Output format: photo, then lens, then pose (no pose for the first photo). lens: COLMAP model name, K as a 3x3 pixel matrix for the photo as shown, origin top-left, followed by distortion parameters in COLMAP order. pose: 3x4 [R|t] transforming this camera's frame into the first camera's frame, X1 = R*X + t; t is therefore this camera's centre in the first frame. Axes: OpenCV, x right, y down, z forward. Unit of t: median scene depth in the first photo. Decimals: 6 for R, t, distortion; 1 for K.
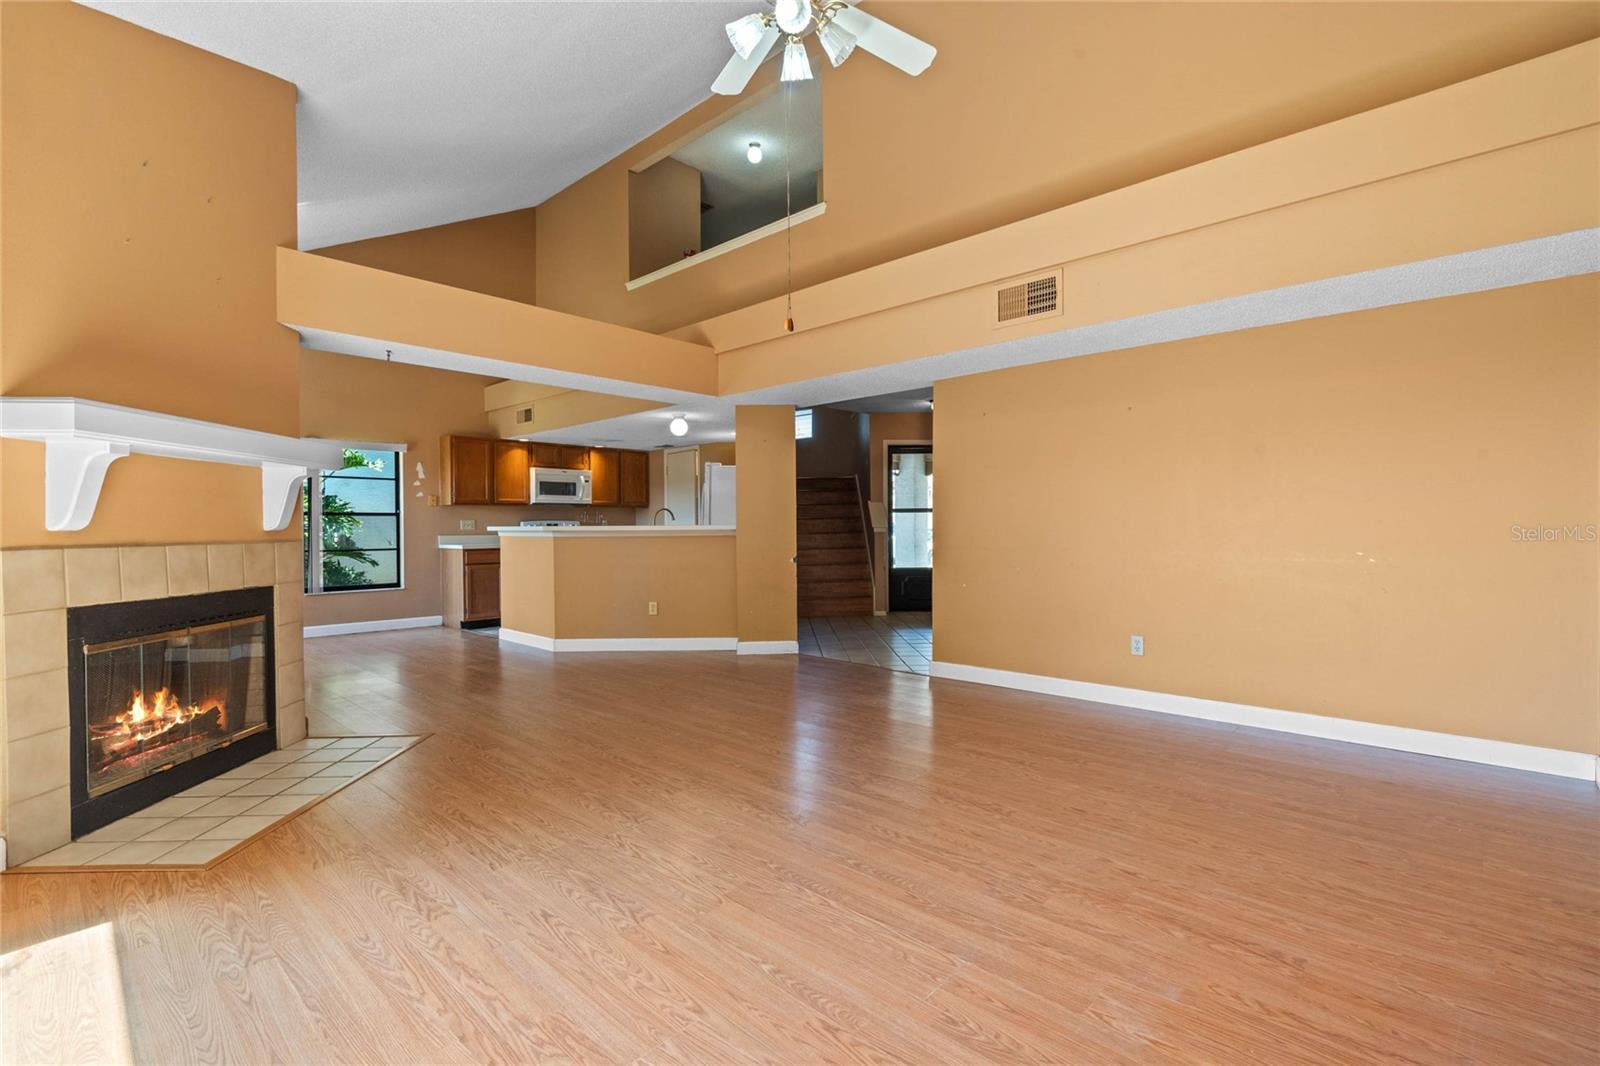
lens RADIAL K [[731.7, 0, 803.2], [0, 731.7, 521.9], [0, 0, 1]] dist [-0.004672, 0.002632]
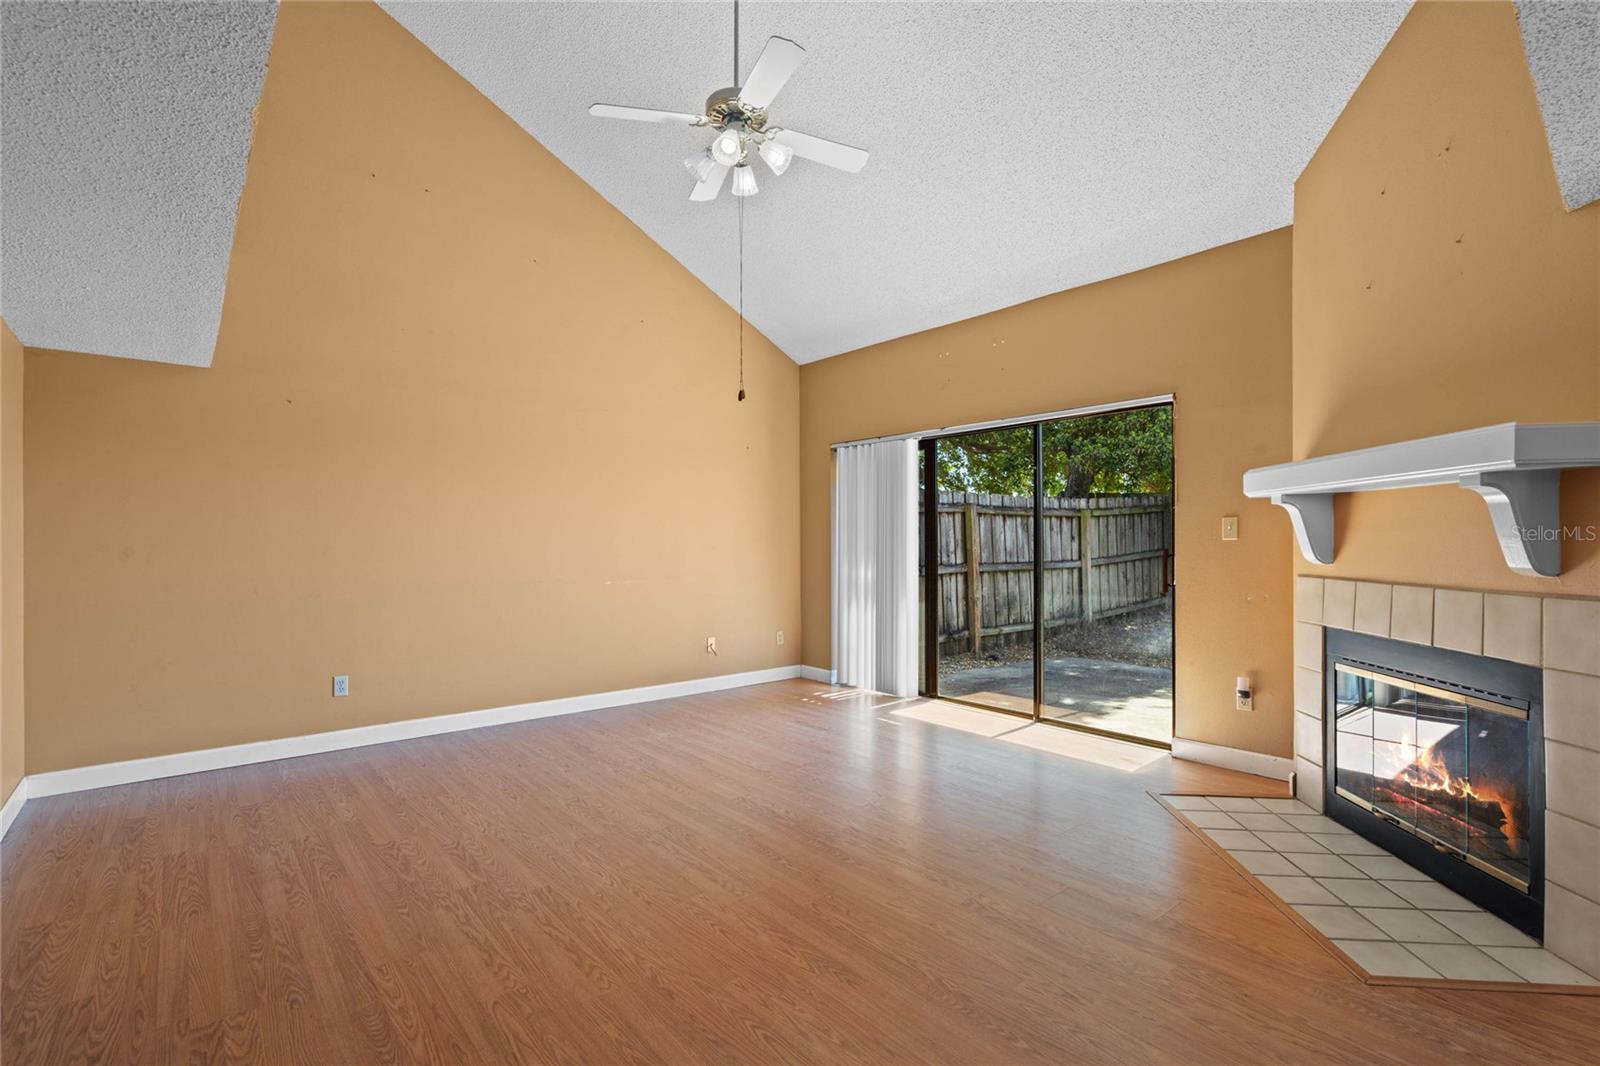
lens RADIAL K [[731.7, 0, 795.0], [0, 731.7, 543.4], [0, 0, 1]] dist [-0.004672, 0.002632]
pose [[-0.991886, 0.016077, 0.126108, -0.086824], [0.016452, 0.999863, 0.001931, -0.009585], [-0.126060, 0.003990, -0.992015, 0.750241]]
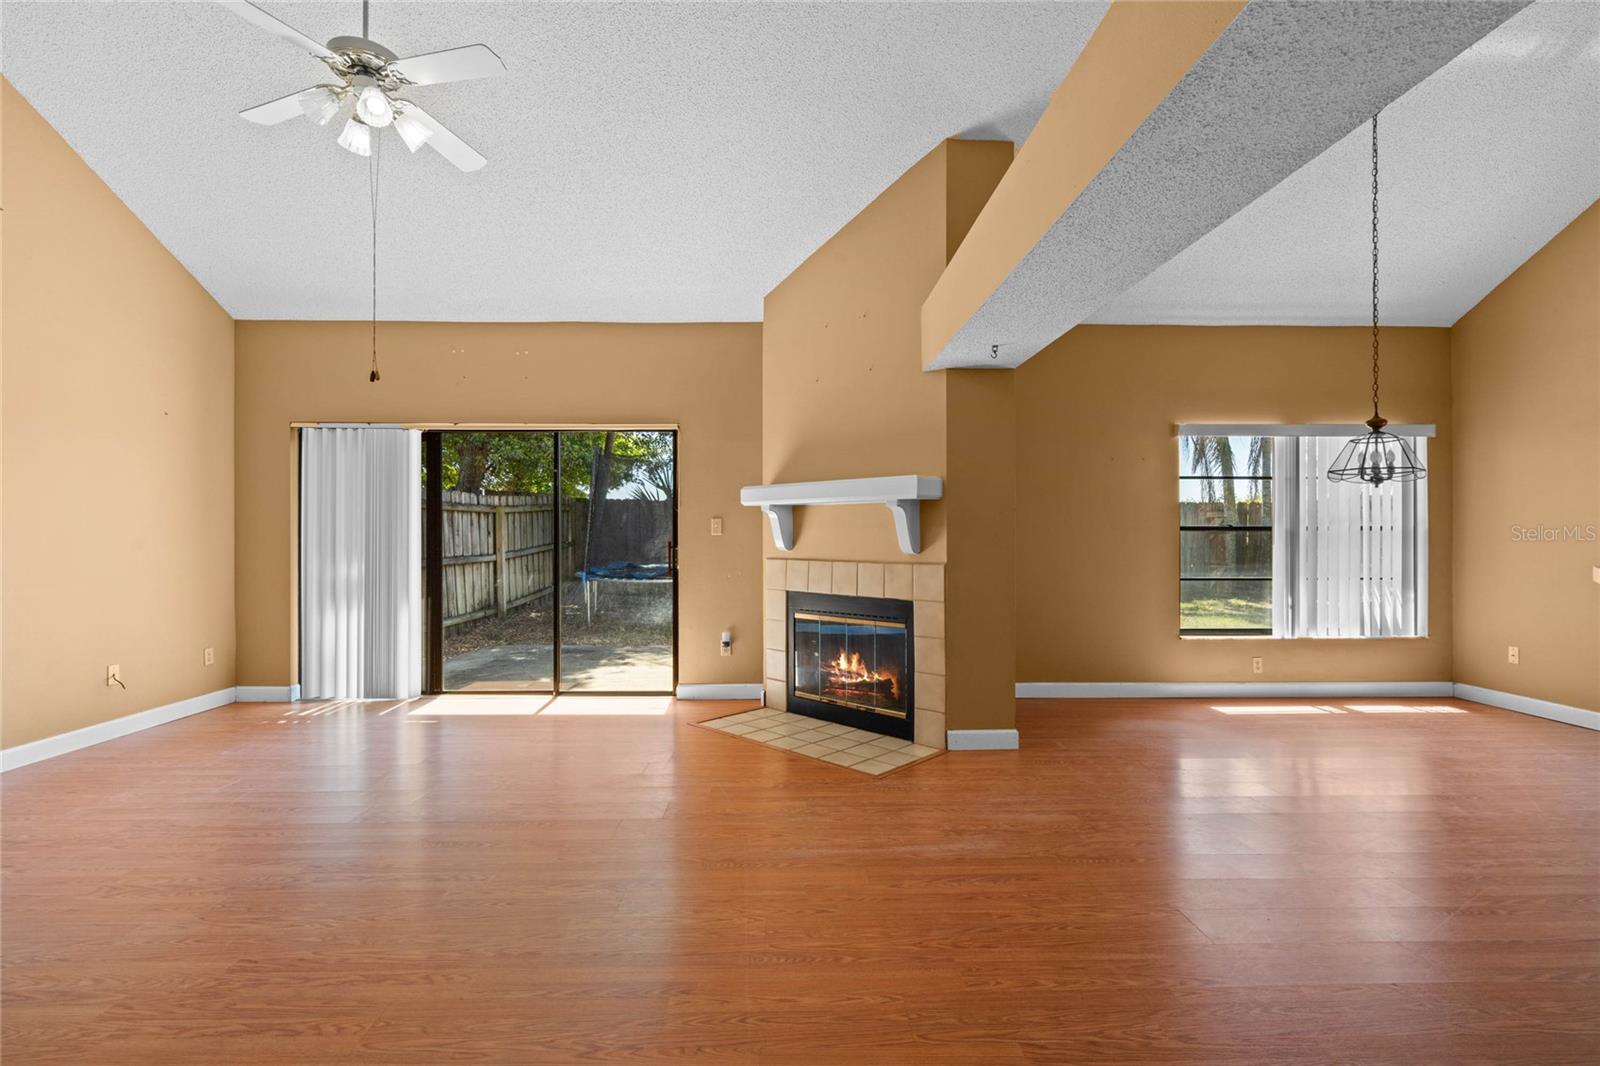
lens RADIAL K [[731.7, 0, 793.6], [0, 731.7, 535.4], [0, 0, 1]] dist [-0.004672, 0.002632]
pose [[-0.721953, 0.013876, -0.691803, 0.101574], [0.009980, 0.999904, 0.009640, -0.011504], [0.691870, 0.000055, -0.722022, 0.769942]]
